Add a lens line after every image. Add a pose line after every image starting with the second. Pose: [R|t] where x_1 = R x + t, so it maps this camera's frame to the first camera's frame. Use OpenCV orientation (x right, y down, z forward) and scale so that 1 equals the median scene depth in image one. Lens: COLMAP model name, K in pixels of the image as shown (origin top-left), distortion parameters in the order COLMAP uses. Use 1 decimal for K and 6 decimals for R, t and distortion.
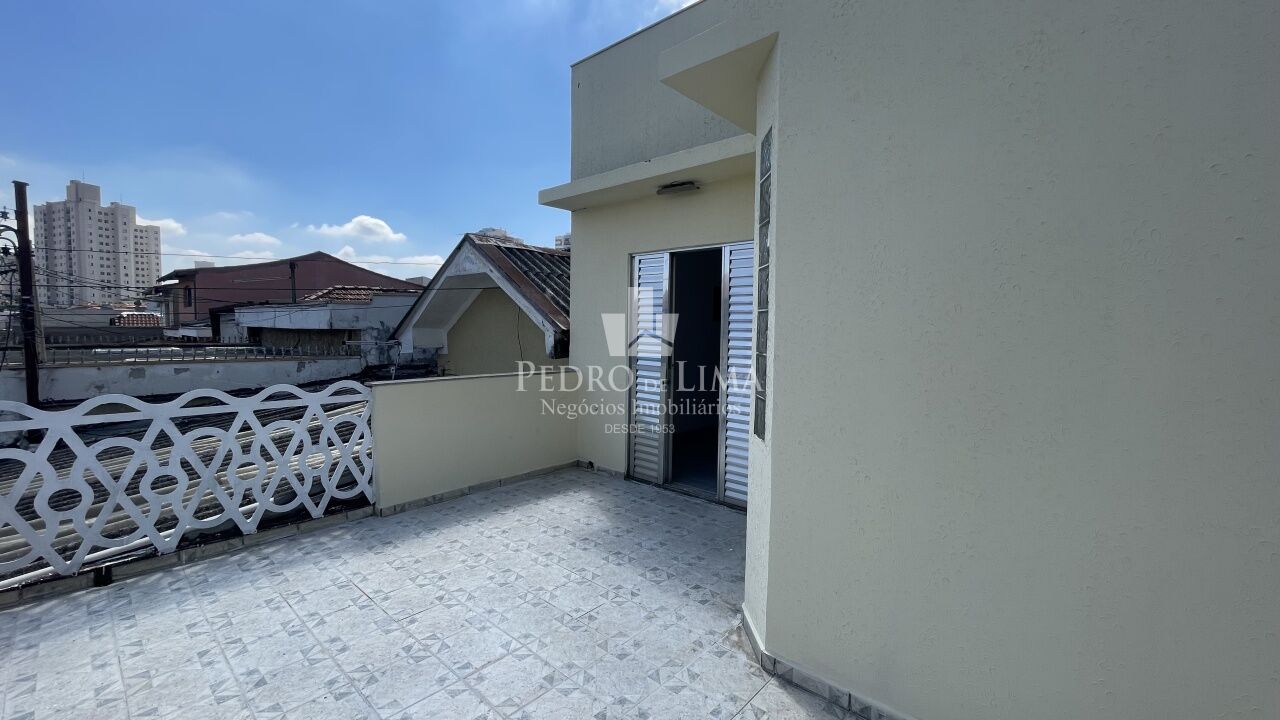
lens RADIAL K [[520.3, 0, 642.7], [0, 520.3, 358.9], [0, 0, 1]] dist [-0.000863, -0.000238]
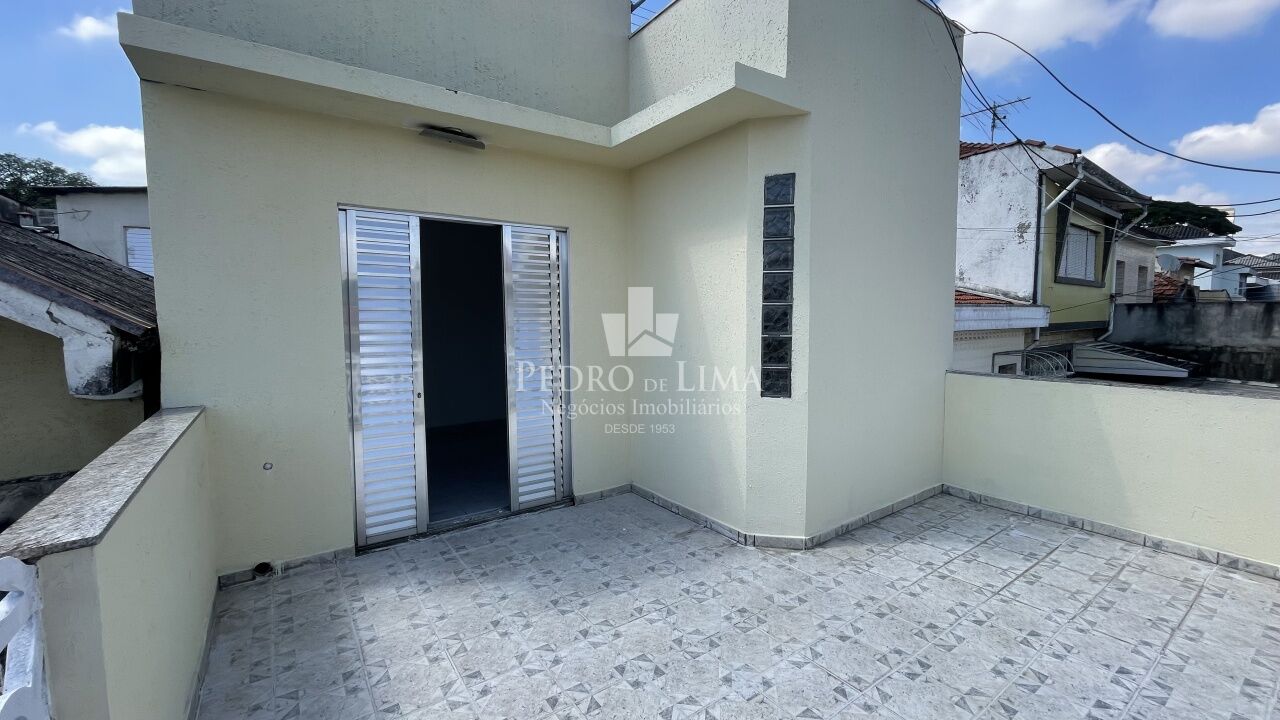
lens RADIAL K [[520.3, 0, 641.2], [0, 520.3, 358.5], [0, 0, 1]] dist [-0.000863, -0.000238]
pose [[0.219913, -0.094623, 0.970919, -0.734482], [0.068778, 0.994312, 0.081325, -0.052651], [-0.973092, 0.048893, 0.225170, 0.651251]]
